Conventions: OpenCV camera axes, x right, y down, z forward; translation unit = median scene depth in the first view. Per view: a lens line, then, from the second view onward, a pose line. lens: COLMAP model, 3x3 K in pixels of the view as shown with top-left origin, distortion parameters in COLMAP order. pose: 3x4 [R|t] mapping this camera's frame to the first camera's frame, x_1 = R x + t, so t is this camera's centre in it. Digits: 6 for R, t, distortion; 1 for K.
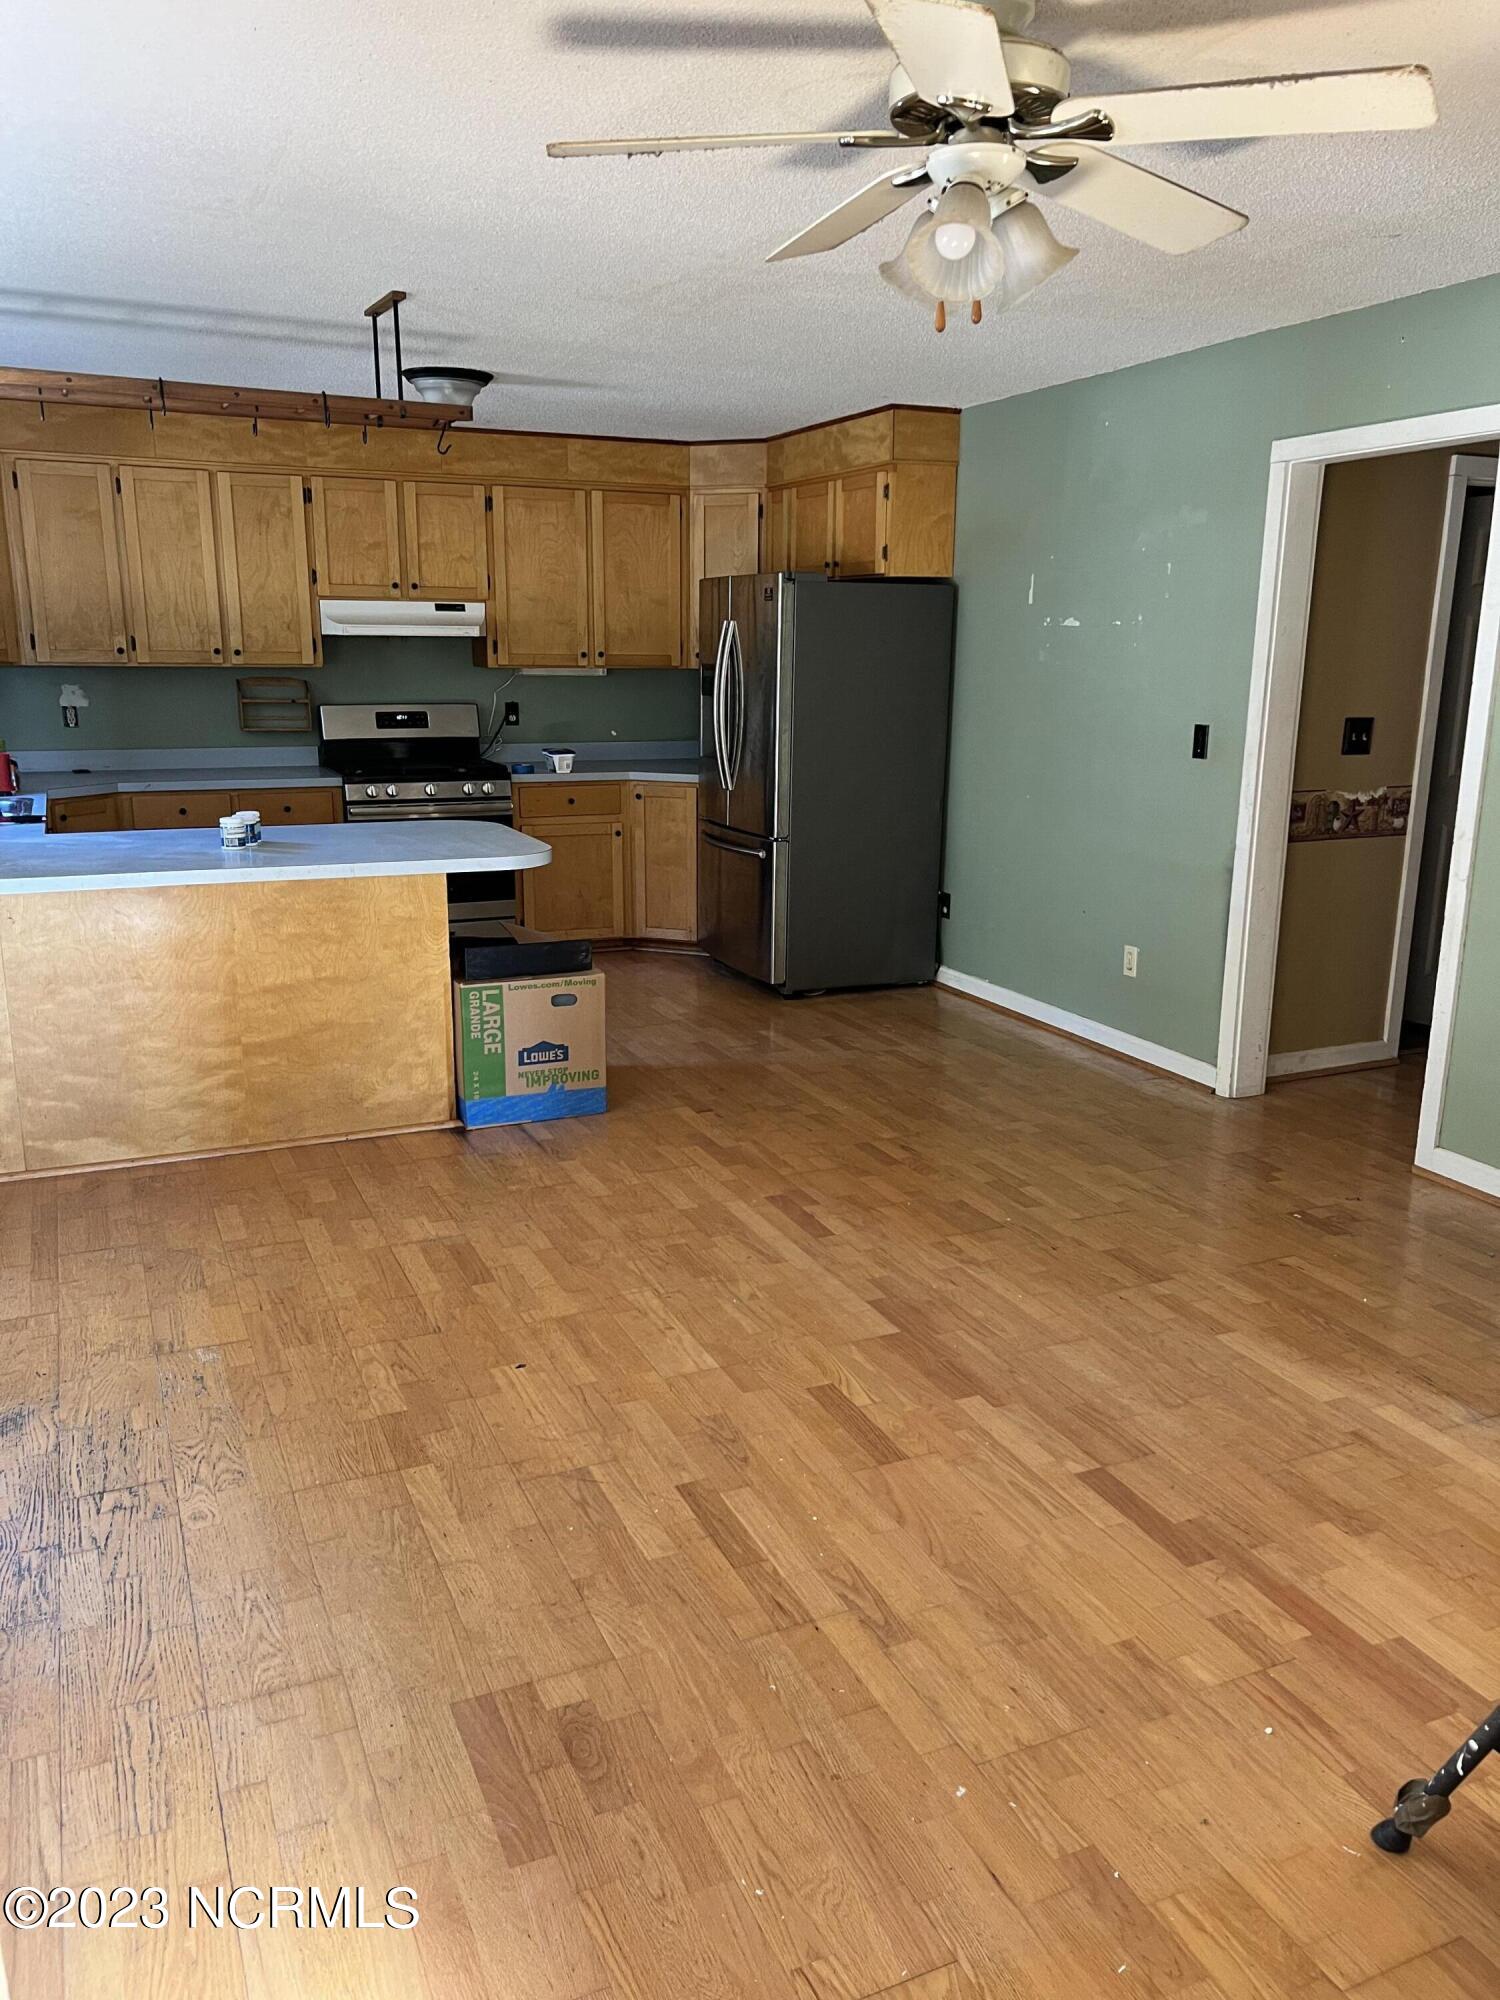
lens RADIAL K [[1505.7, 0, 764.5], [0, 1505.7, 1005.5], [0, 0, 1]] dist [0.055358, -0.038669]
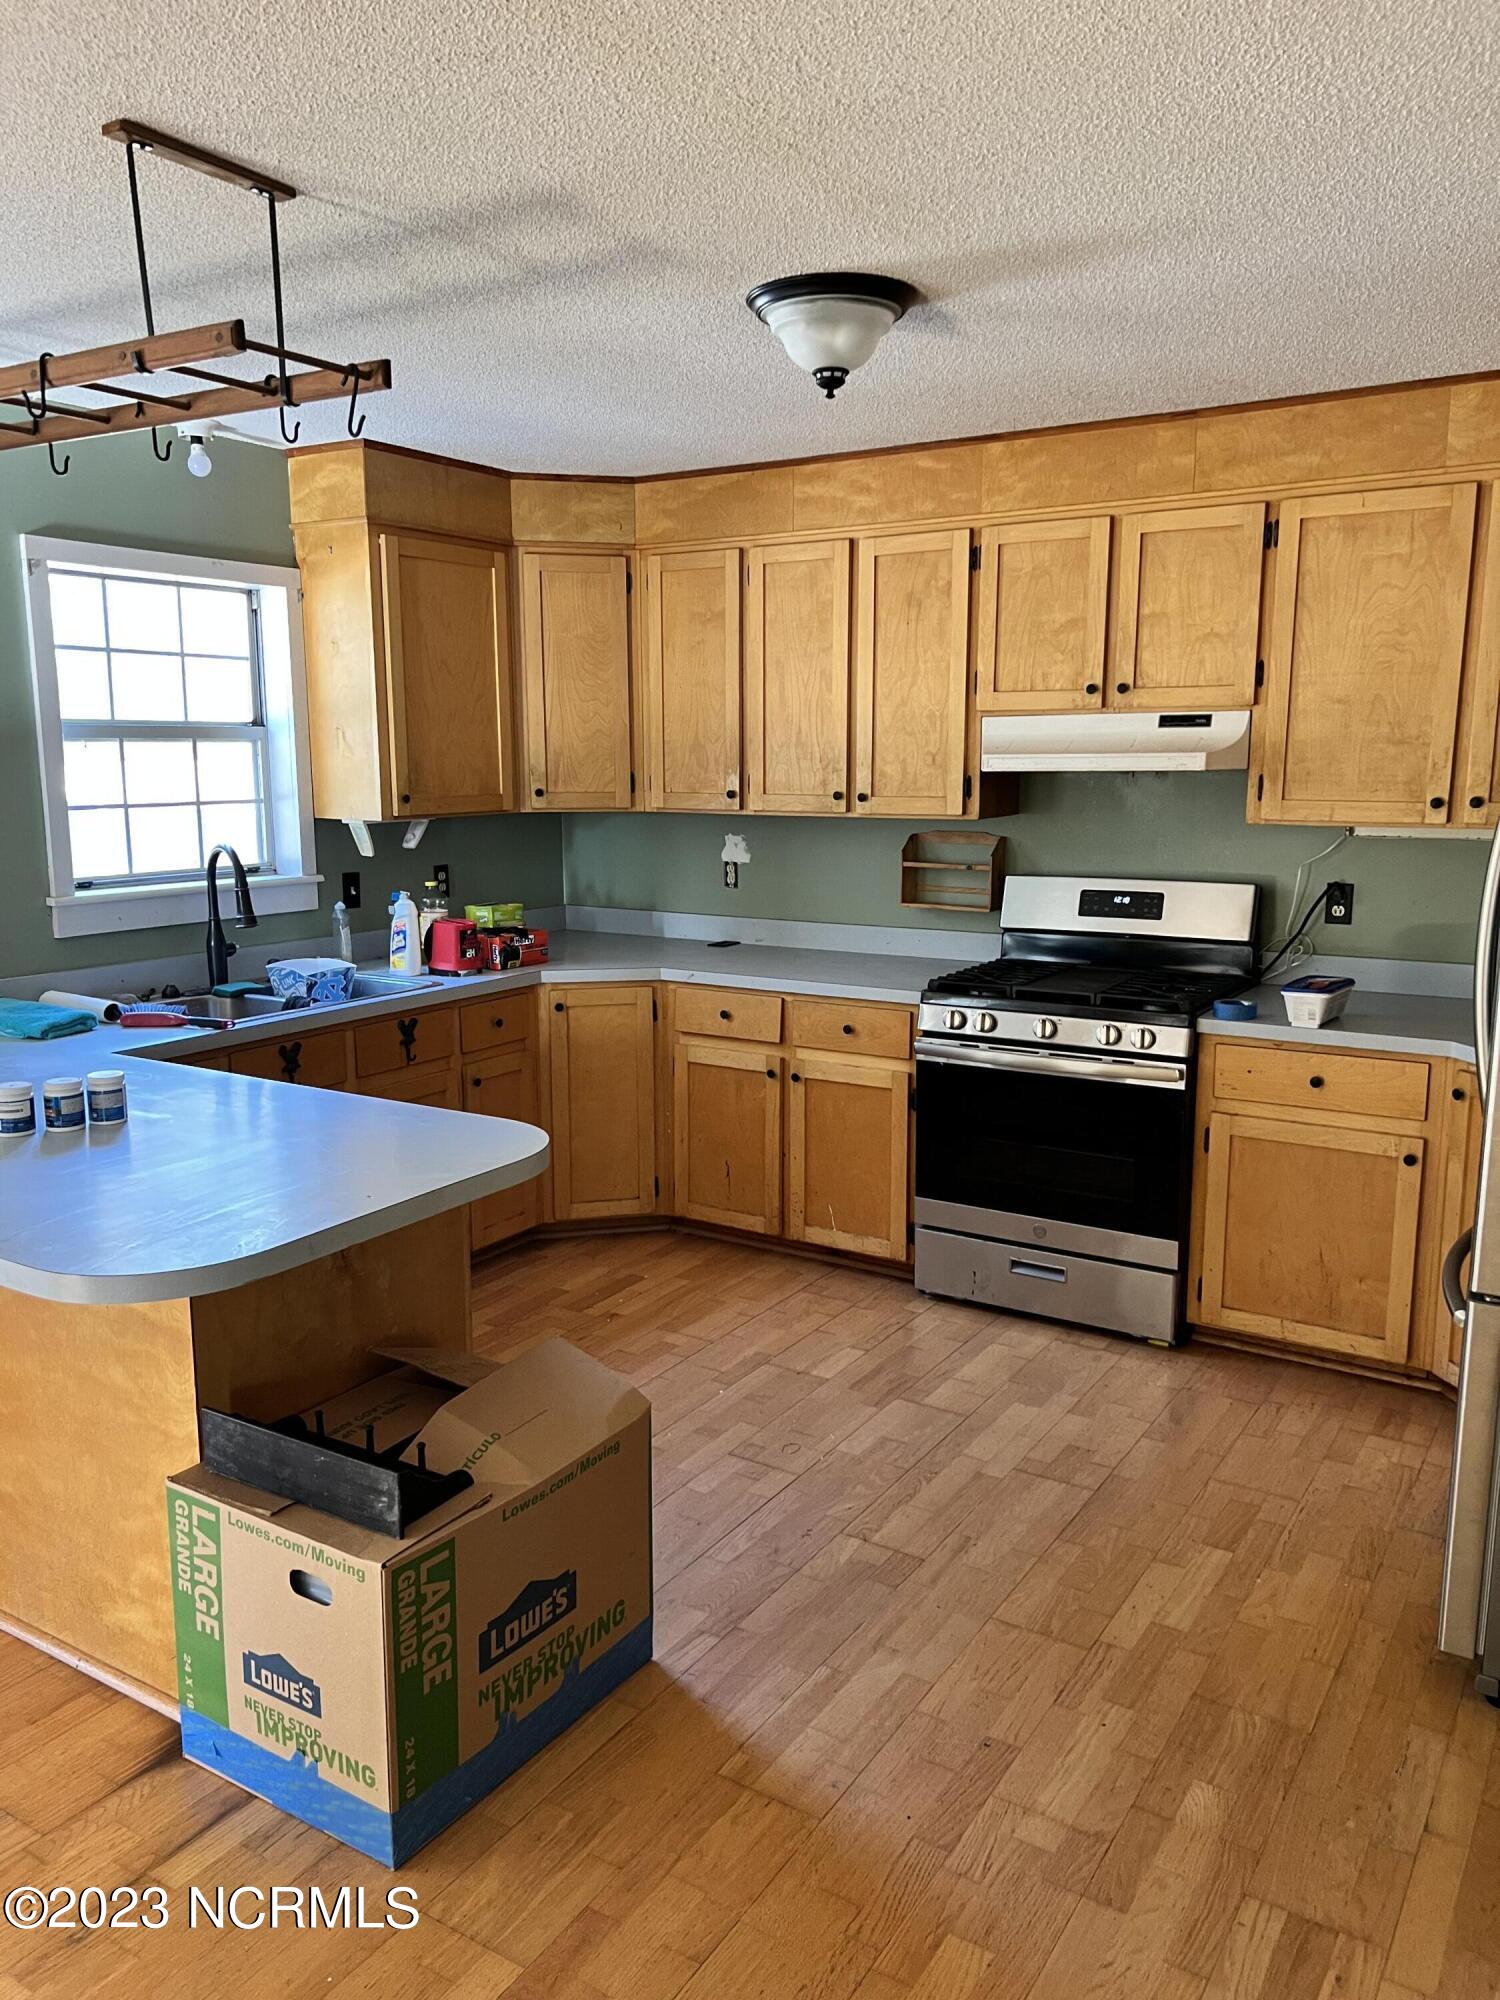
lens RADIAL K [[1505.7, 0, 746.8], [0, 1505.7, 1017.8], [0, 0, 1]] dist [0.055358, -0.038669]
pose [[0.544767, 0.137767, -0.827194, 0.203795], [-0.190345, 0.980981, 0.038024, -0.149410], [0.816700, 0.136737, 0.560629, 0.584408]]
